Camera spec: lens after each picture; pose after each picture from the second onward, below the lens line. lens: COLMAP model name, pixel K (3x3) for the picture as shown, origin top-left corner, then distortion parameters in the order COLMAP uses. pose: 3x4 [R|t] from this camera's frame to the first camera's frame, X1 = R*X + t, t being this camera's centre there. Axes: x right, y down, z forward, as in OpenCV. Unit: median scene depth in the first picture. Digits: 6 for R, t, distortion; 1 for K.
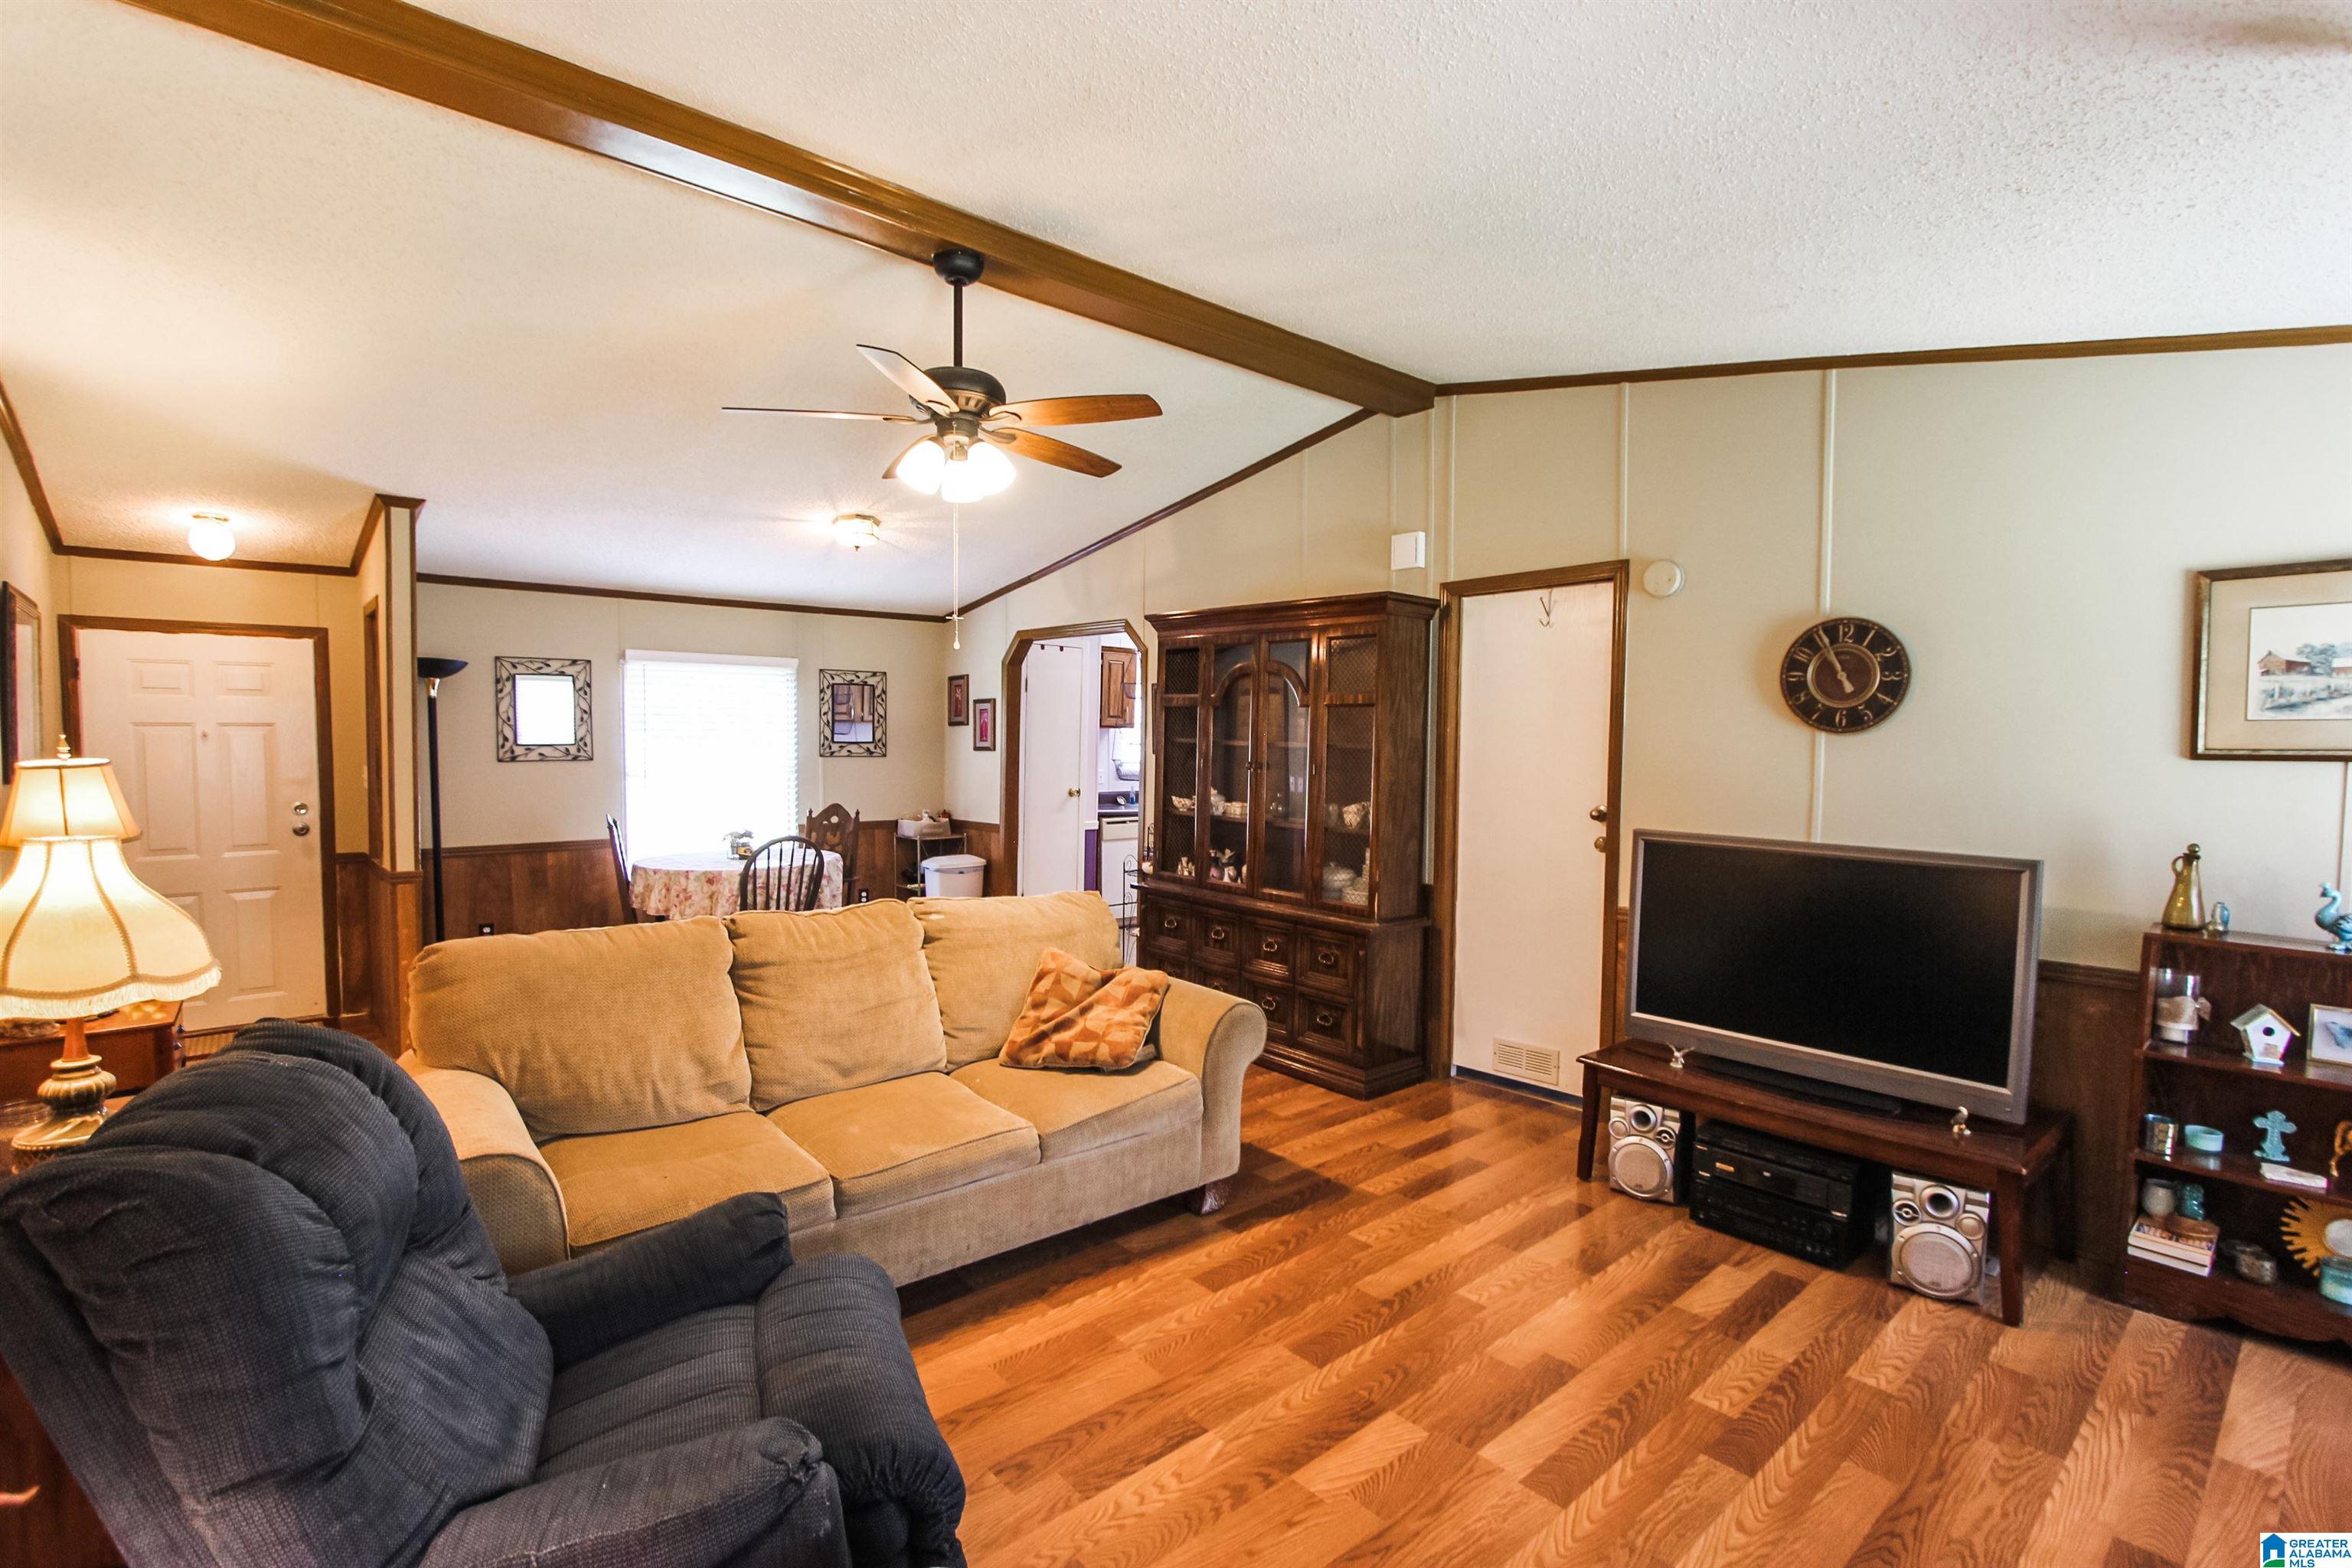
lens RADIAL K [[1088.1, 0, 1181.1], [0, 1088.1, 786.9], [0, 0, 1]] dist [-0.018058, 0.002620]
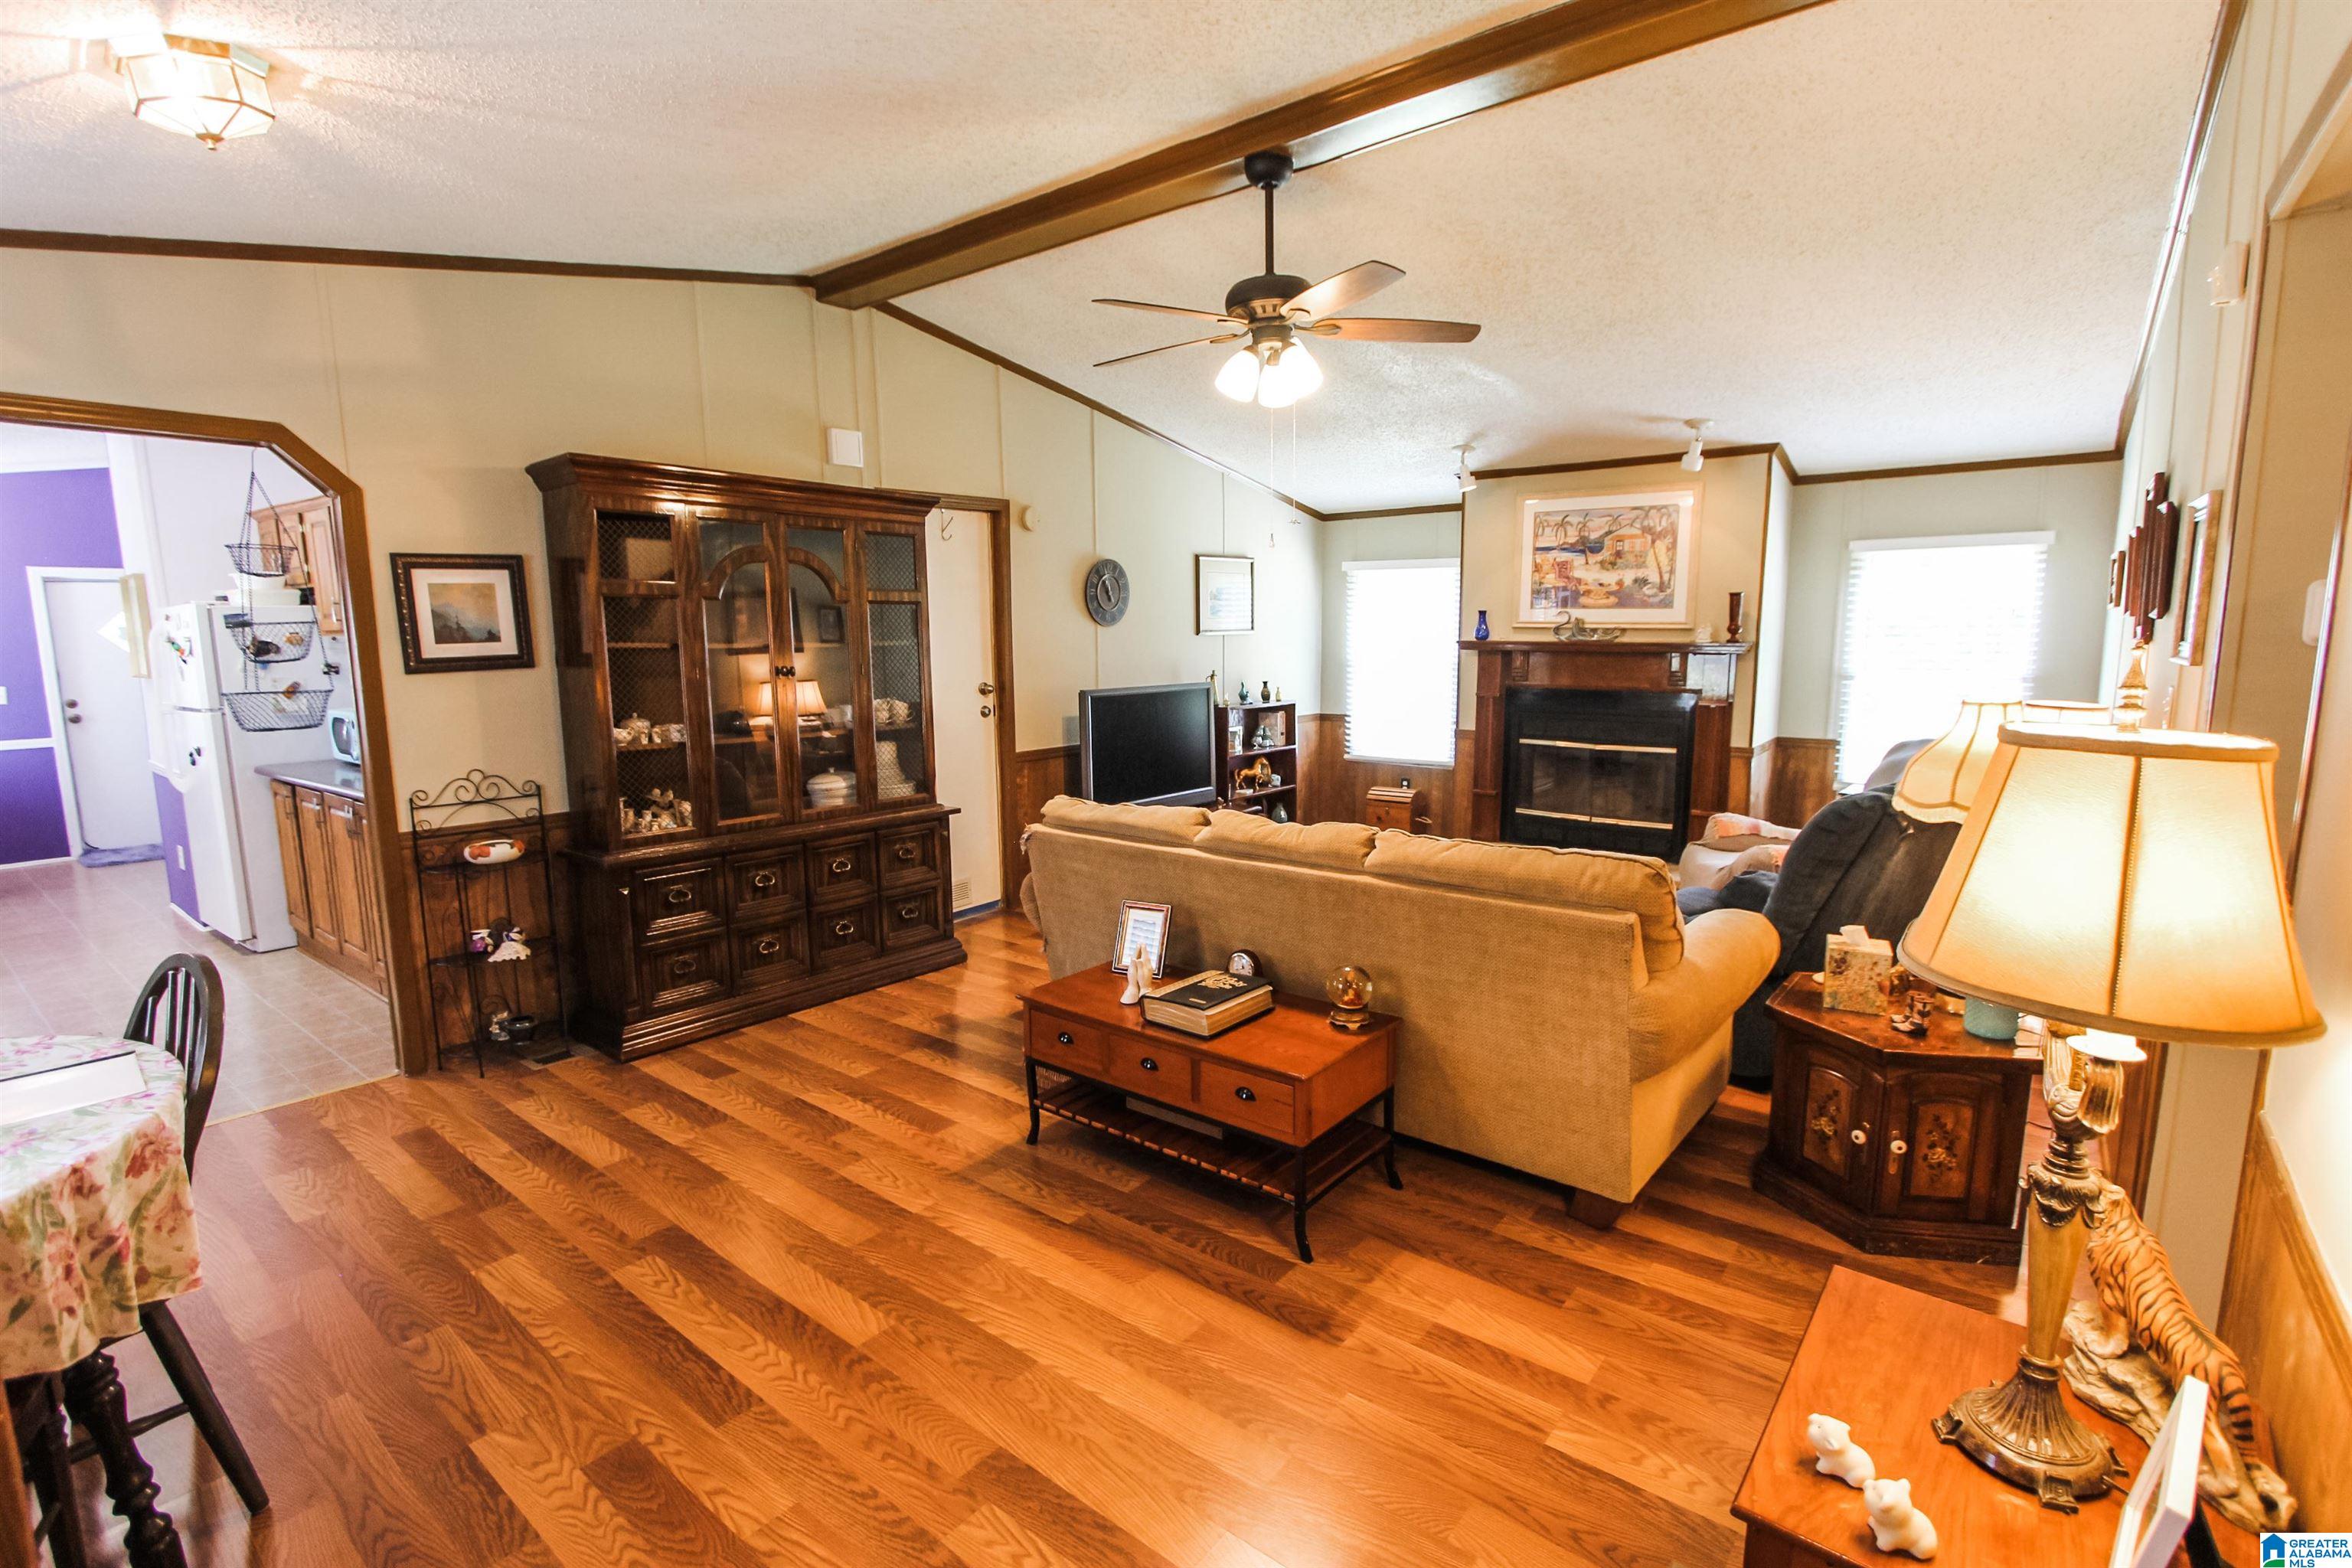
lens RADIAL K [[1088.1, 0, 1181.1], [0, 1088.1, 786.9], [0, 0, 1]] dist [-0.018058, 0.002620]
pose [[-0.169476, -0.148980, 0.974209, -0.684123], [0.058435, 0.985250, 0.160834, -0.039993], [-0.983800, 0.084186, -0.158270, 0.693022]]
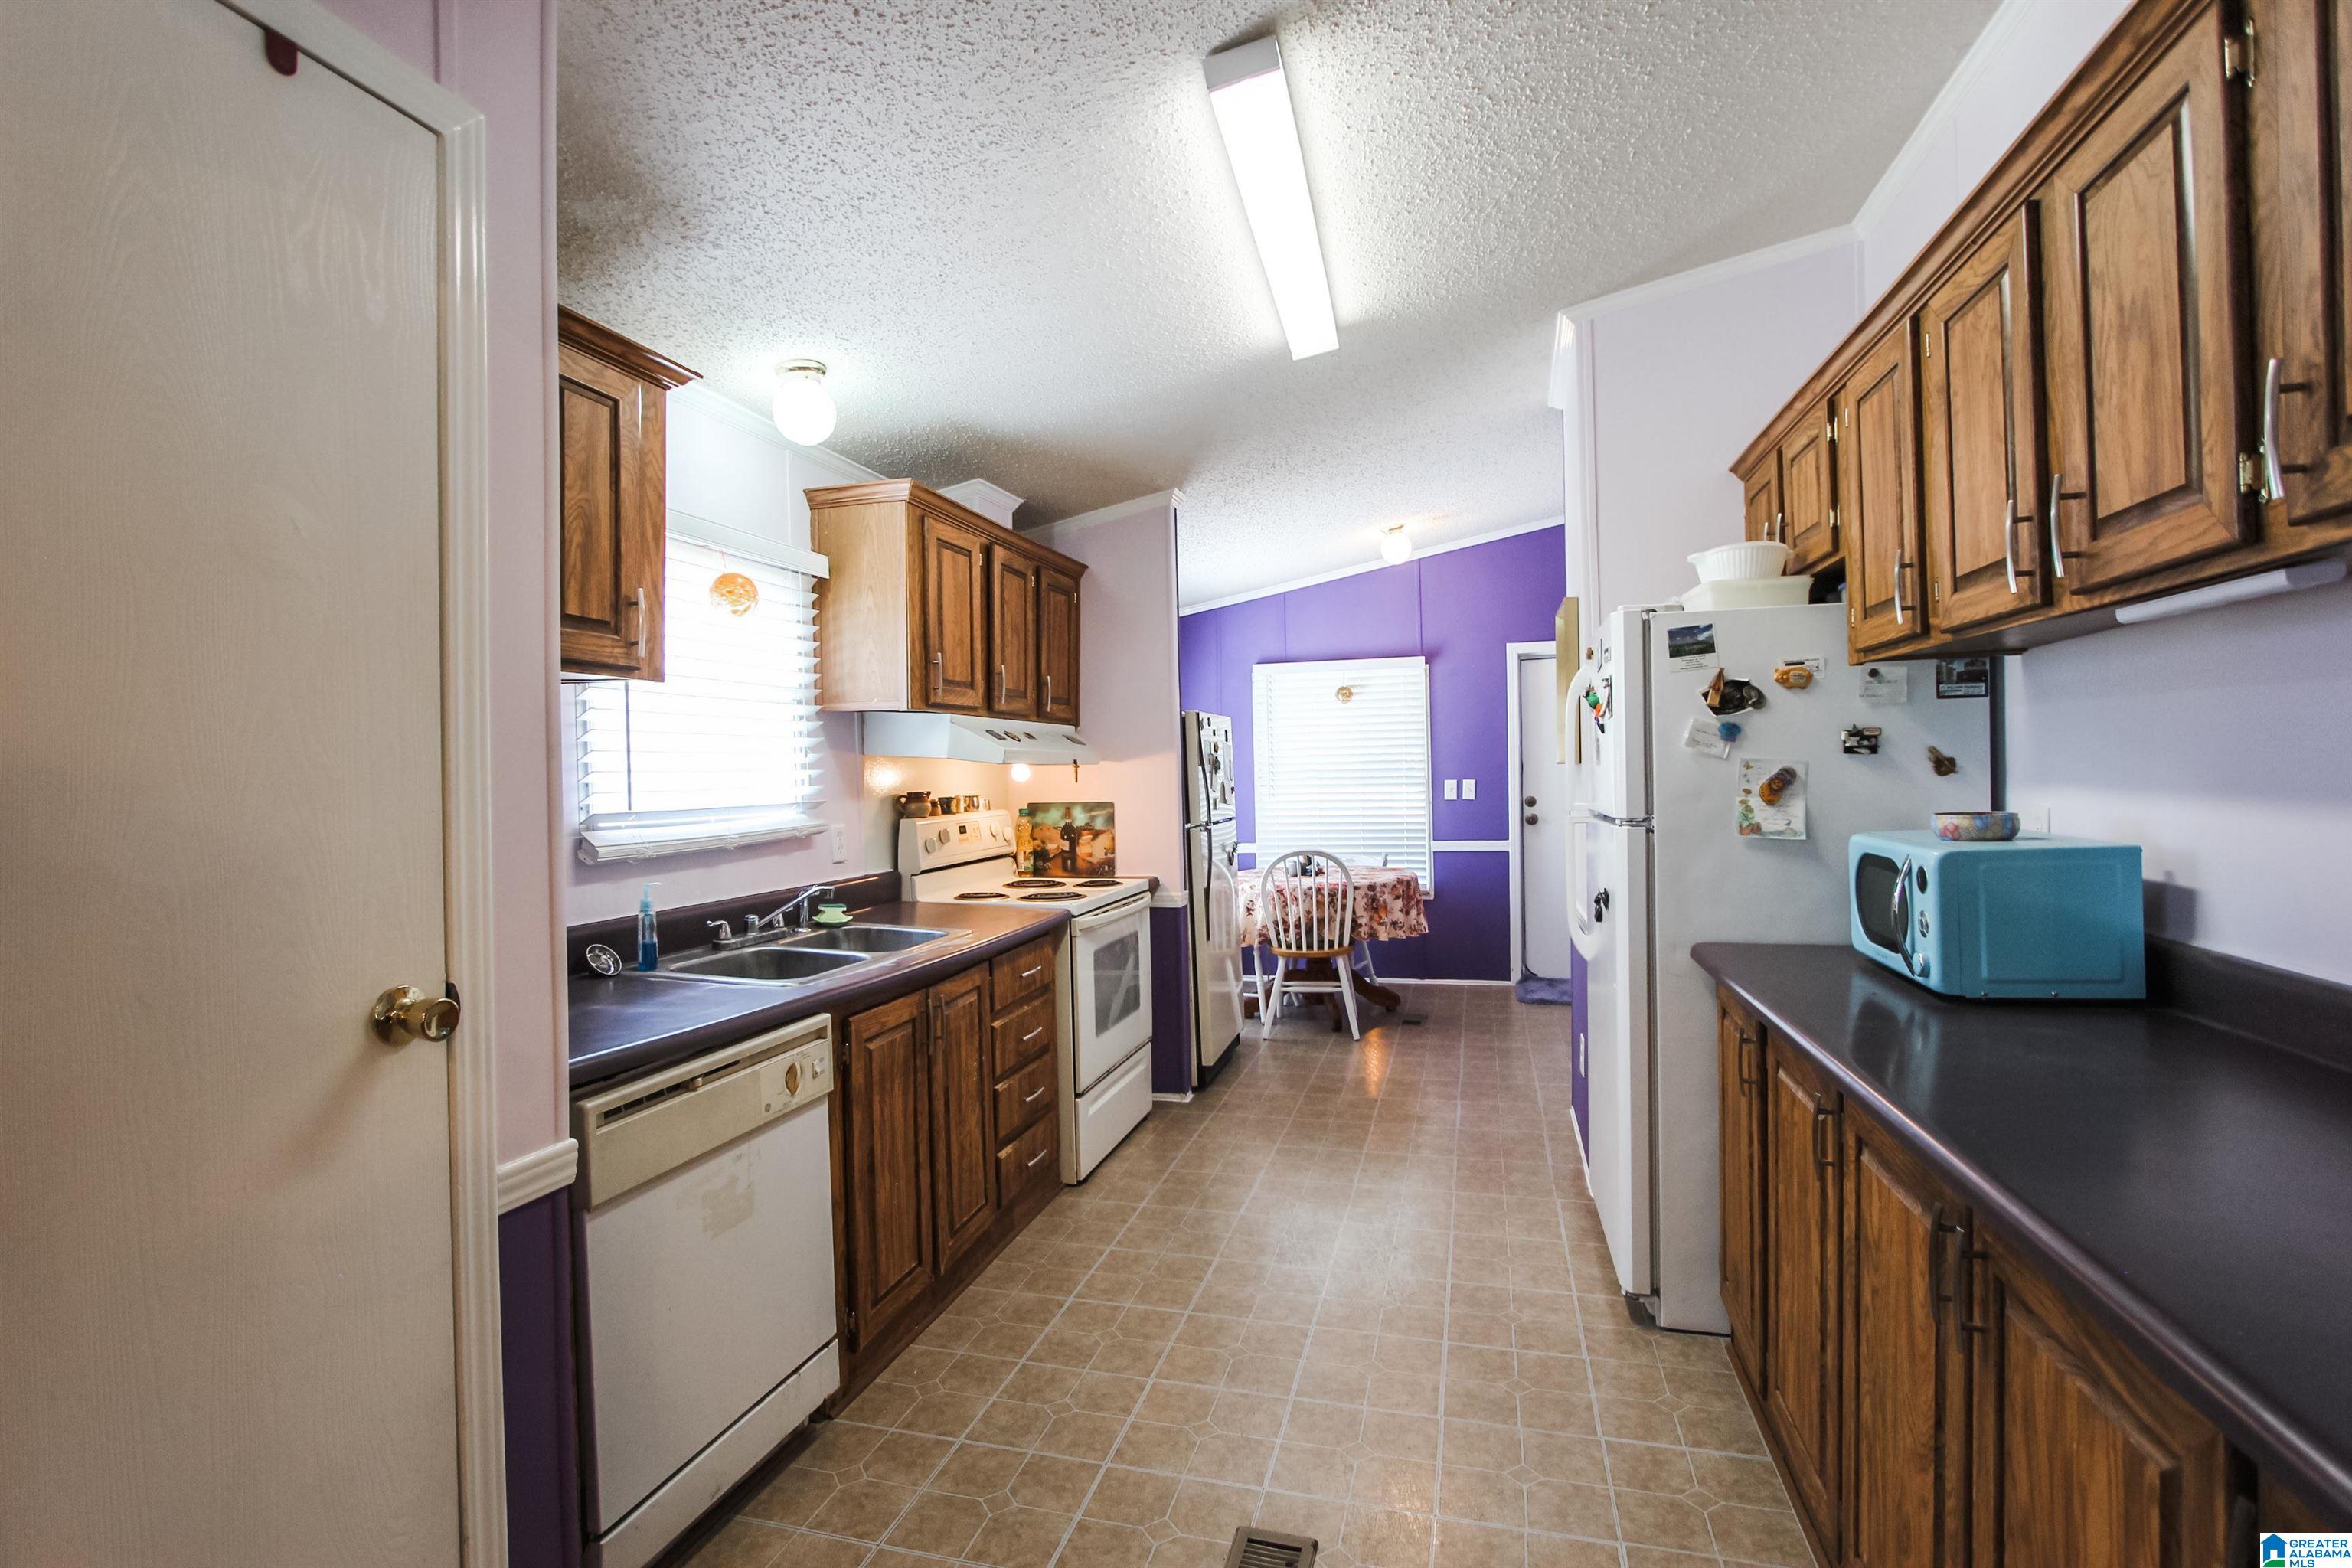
lens RADIAL K [[1088.1, 0, 1181.1], [0, 1088.1, 786.9], [0, 0, 1]] dist [-0.018058, 0.002620]
pose [[0.842755, -0.037933, 0.536959, -0.111750], [0.057435, 0.998156, -0.019629, -0.023843], [-0.535224, 0.047383, 0.843380, 1.032325]]
